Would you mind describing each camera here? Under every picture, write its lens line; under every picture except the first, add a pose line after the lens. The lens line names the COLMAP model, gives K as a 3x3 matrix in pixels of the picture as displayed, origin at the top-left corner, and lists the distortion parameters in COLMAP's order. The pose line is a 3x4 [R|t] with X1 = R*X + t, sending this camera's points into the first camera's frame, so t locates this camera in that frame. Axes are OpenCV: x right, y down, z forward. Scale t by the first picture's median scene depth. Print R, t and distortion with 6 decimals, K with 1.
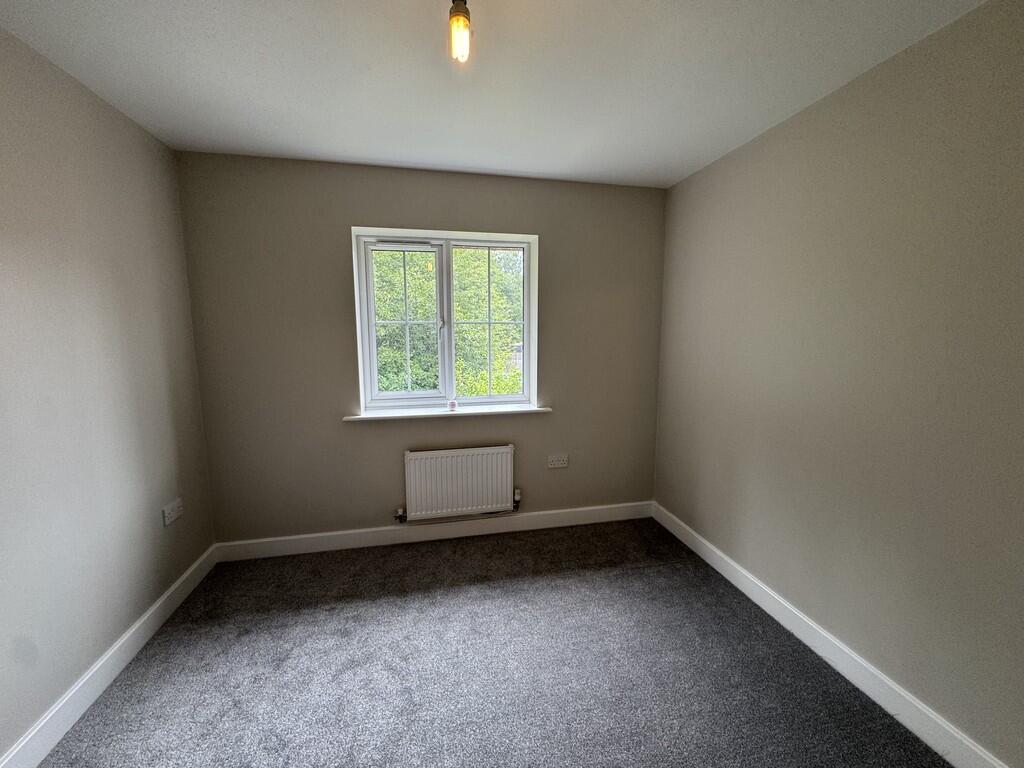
lens RADIAL K [[407.0, 0, 512.3], [0, 407.0, 381.6], [0, 0, 1]] dist [-0.001979, 0.000142]
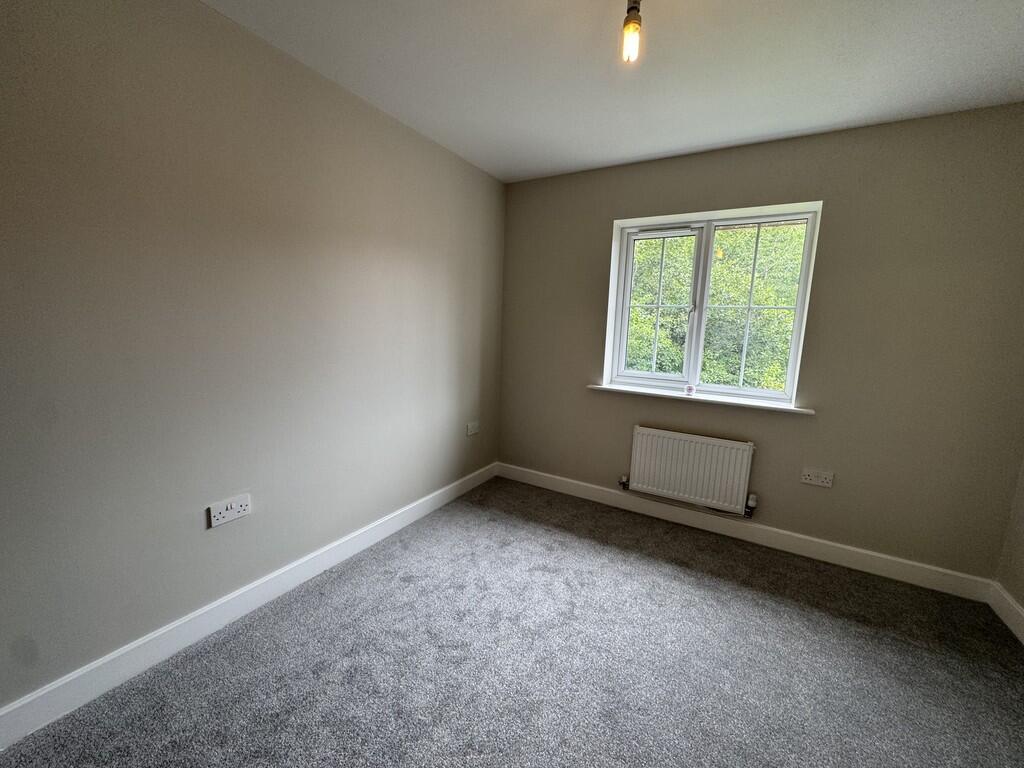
lens RADIAL K [[407.0, 0, 512.3], [0, 407.0, 381.6], [0, 0, 1]] dist [-0.001979, 0.000142]
pose [[0.737006, 0.125827, -0.664071, 0.199368], [-0.124354, 0.990989, 0.049759, 0.045379], [0.664348, 0.045907, 0.746012, -0.025212]]
